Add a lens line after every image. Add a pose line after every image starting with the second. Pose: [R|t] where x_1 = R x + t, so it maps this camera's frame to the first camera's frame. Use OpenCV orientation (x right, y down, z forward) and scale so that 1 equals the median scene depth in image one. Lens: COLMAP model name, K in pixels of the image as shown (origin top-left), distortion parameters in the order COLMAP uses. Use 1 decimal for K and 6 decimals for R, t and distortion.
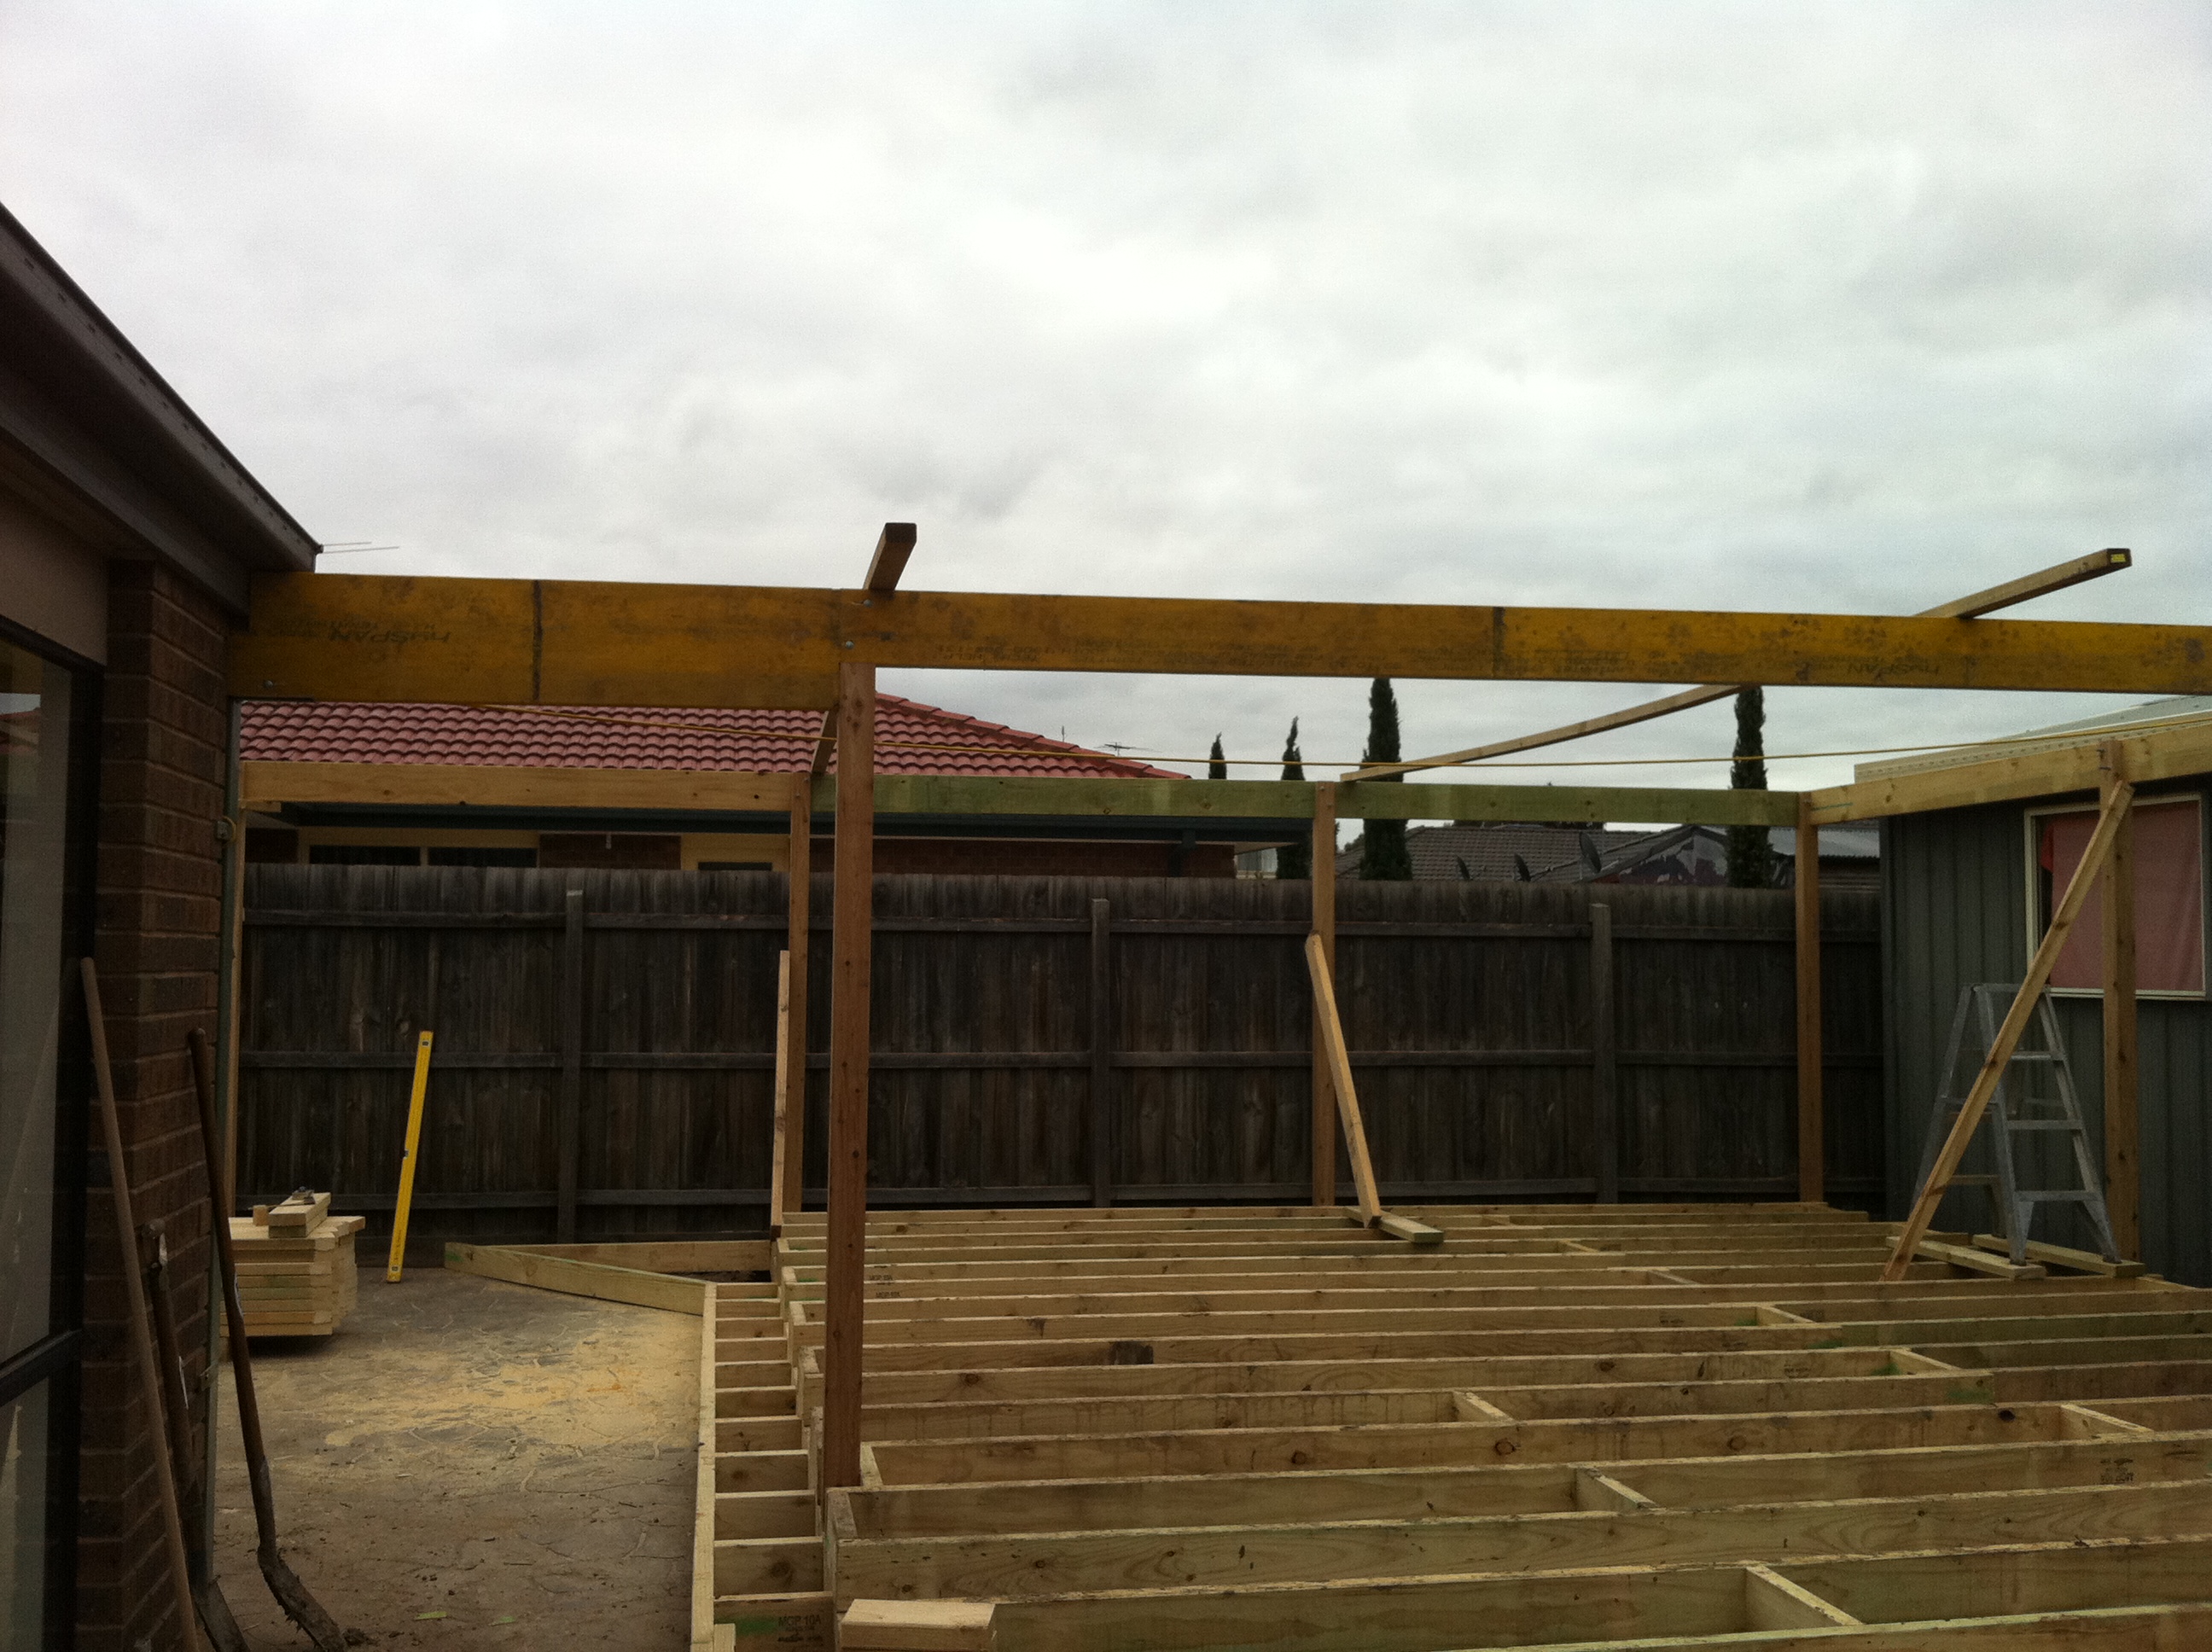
lens RADIAL K [[2109.4, 0, 1104.6], [0, 2109.4, 832.3], [0, 0, 1]] dist [0.129999, -0.408903]
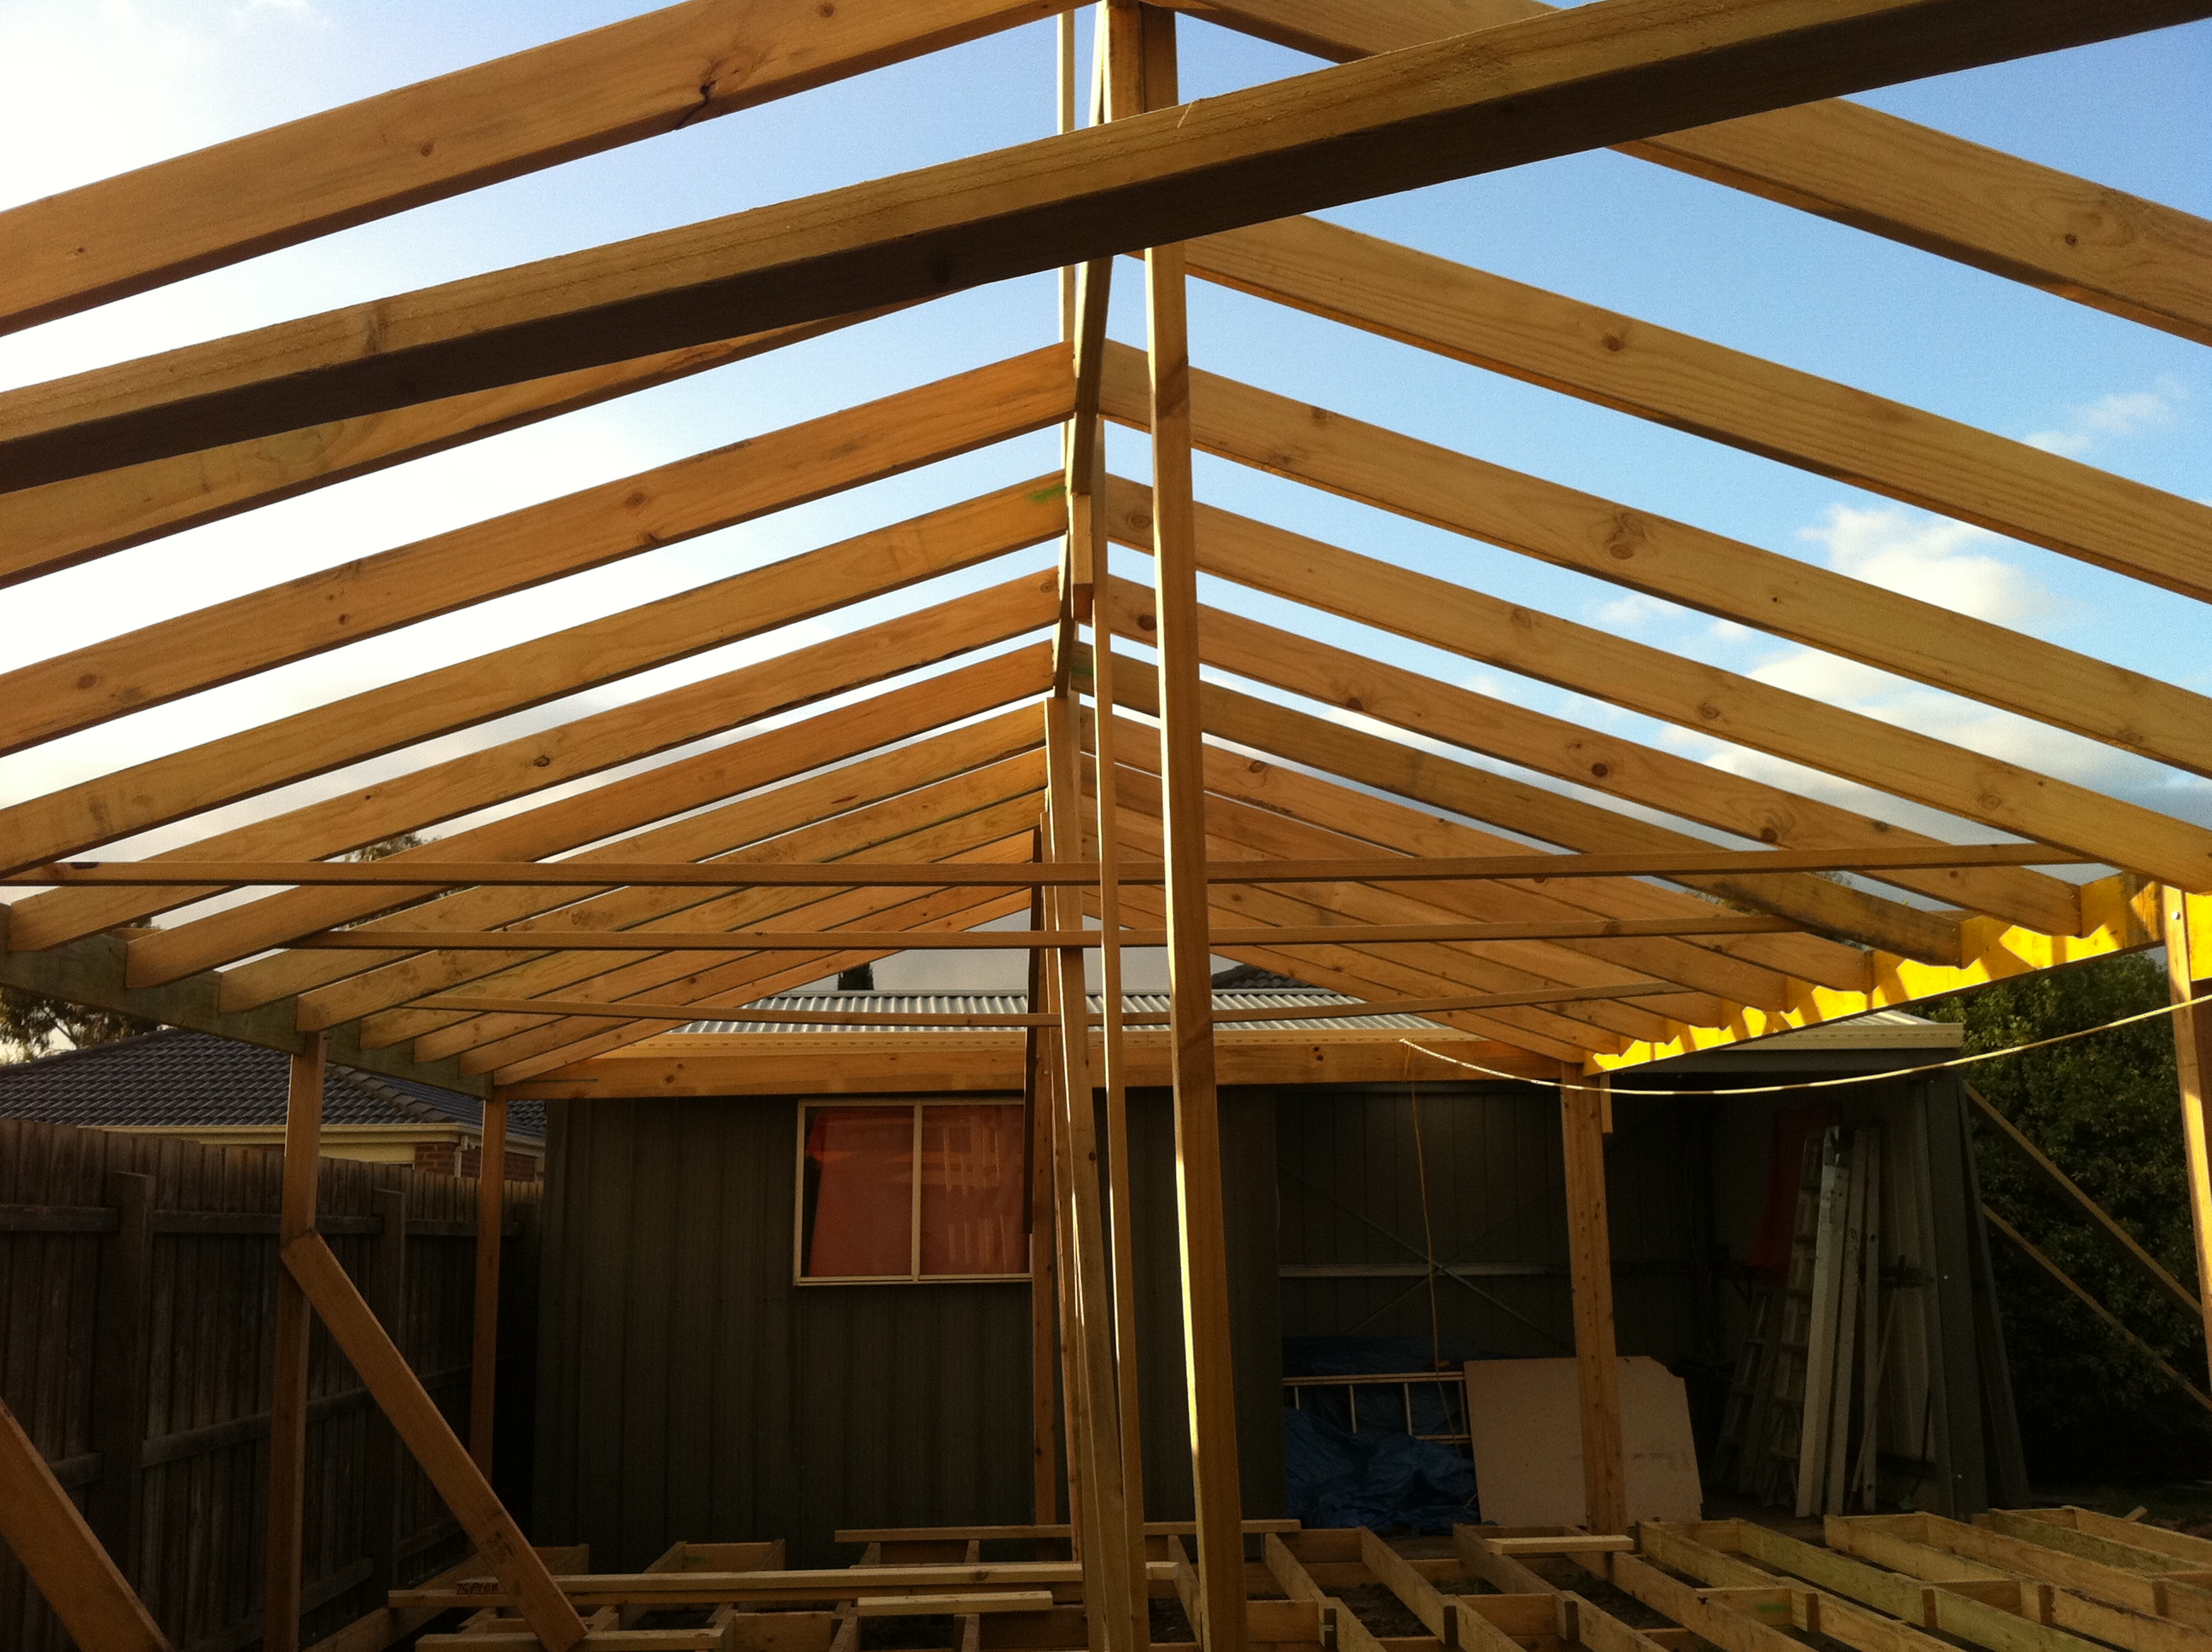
lens RADIAL K [[2113.9, 0, 1111.4], [0, 2113.9, 783.8], [0, 0, 1]] dist [0.075239, -0.218562]
pose [[0.150351, 0.194785, 0.969254, -0.609692], [-0.043274, 0.980756, -0.190383, 0.029924], [-0.987685, -0.013319, 0.155887, 0.742058]]
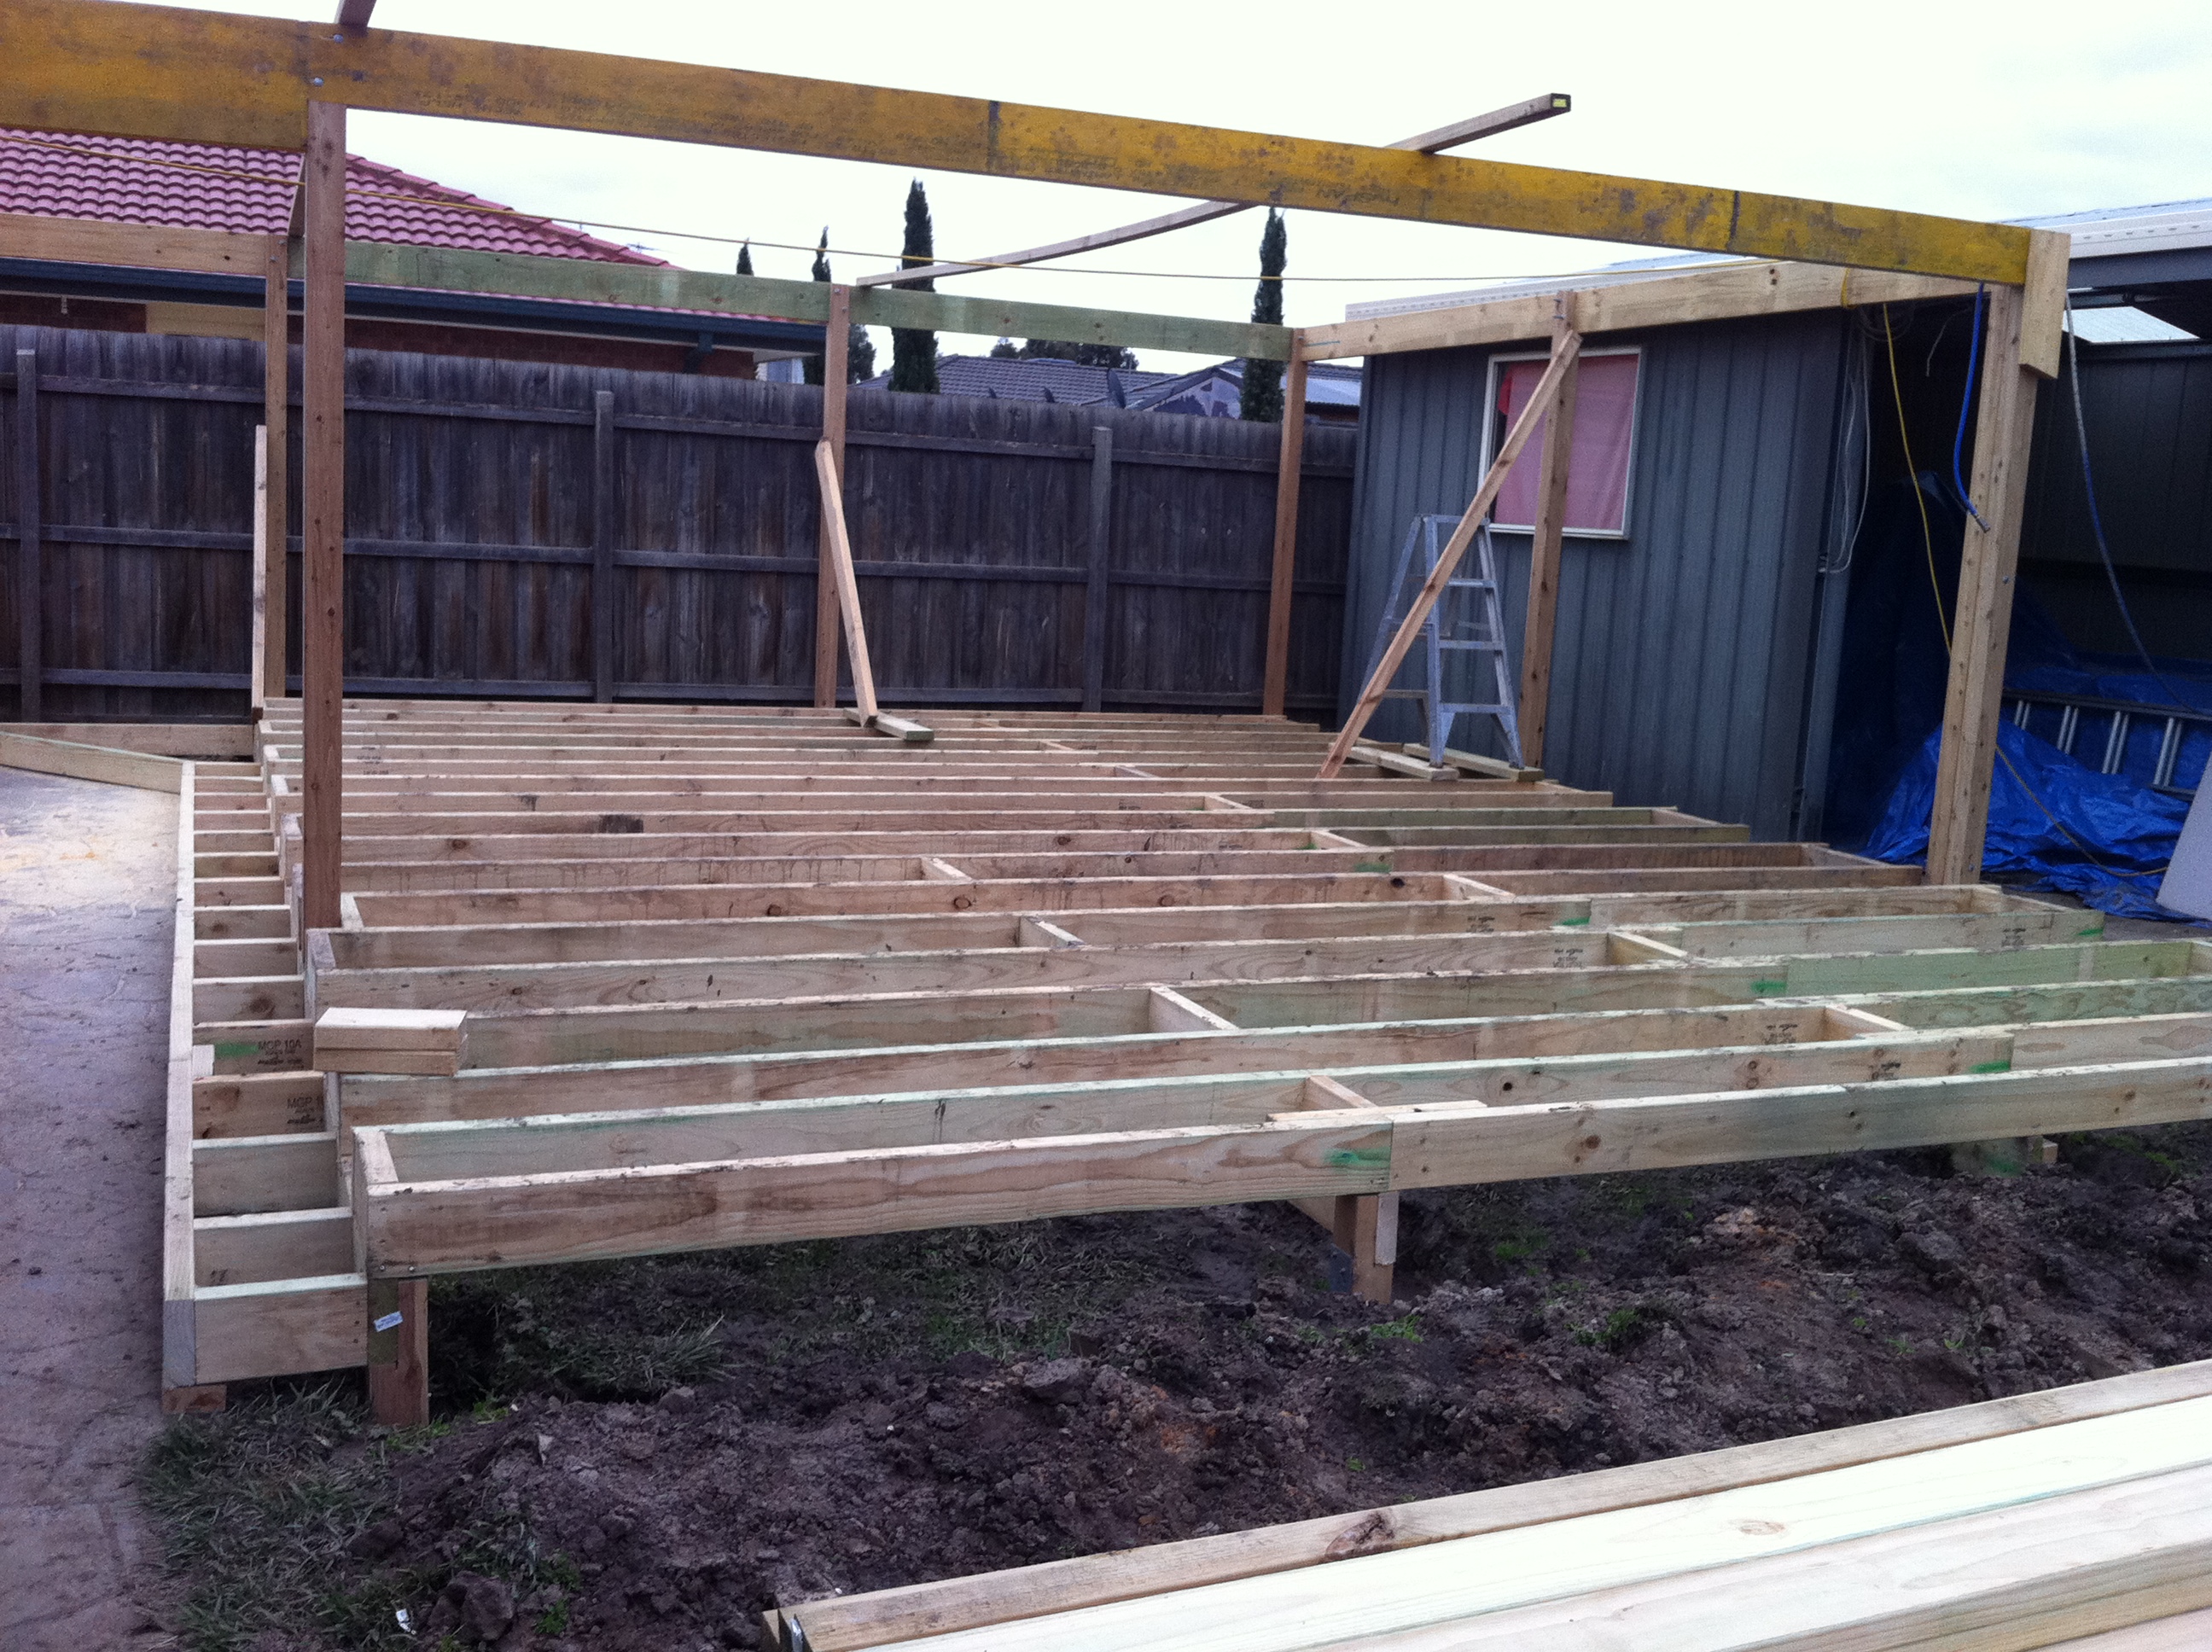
lens RADIAL K [[2109.4, 0, 1104.6], [0, 2109.4, 832.3], [0, 0, 1]] dist [0.129999, -0.408903]
pose [[0.975254, 0.013016, 0.220704, 0.010262], [-0.060794, 0.975571, 0.211104, 0.009967], [-0.212565, -0.219297, 0.952221, -0.033259]]
